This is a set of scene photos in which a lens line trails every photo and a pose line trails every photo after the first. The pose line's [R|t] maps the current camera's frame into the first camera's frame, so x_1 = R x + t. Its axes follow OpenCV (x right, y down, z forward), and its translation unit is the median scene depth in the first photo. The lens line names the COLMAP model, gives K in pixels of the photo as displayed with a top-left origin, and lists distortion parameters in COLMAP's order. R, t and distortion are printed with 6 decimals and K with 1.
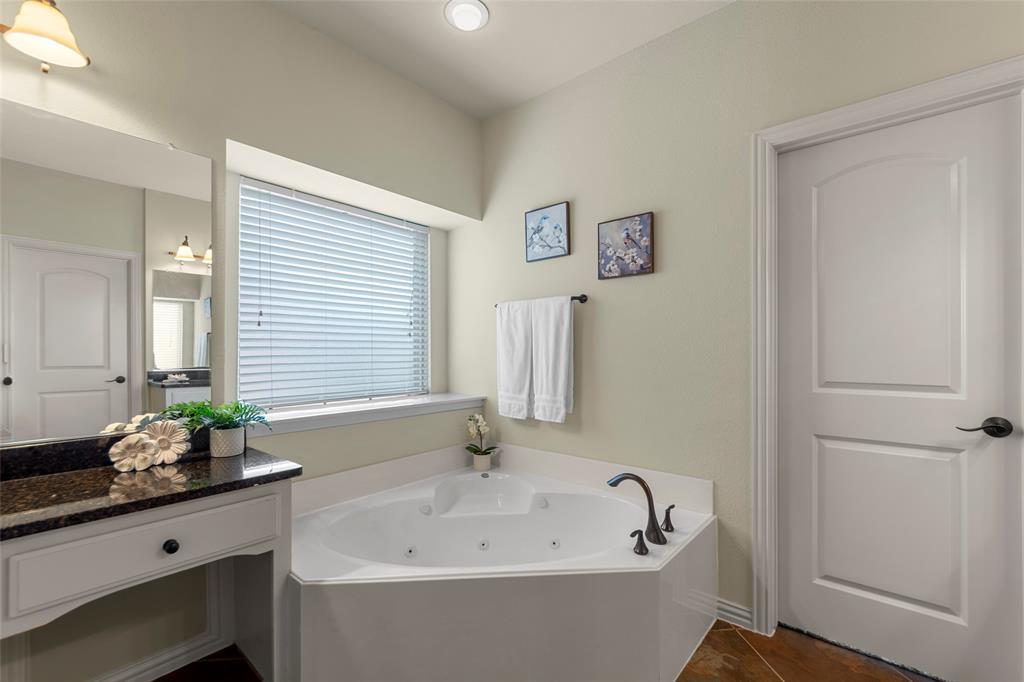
lens RADIAL K [[431.9, 0, 512.6], [0, 431.9, 343.7], [0, 0, 1]] dist [0.004530, -0.003140]
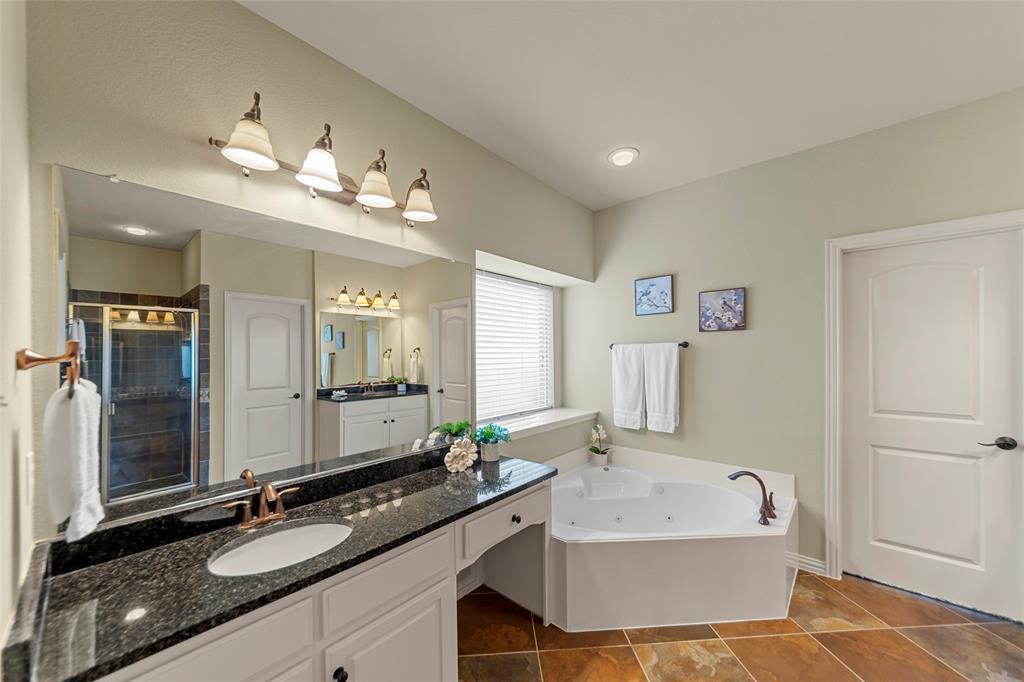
lens RADIAL K [[373.0, 0, 509.5], [0, 373.0, 349.9], [0, 0, 1]] dist [-0.002708, 0.000682]
pose [[0.999843, -0.005679, -0.016777, -0.437763], [0.005797, 0.999959, 0.006939, -0.110989], [0.016737, -0.007035, 0.999835, -0.250236]]
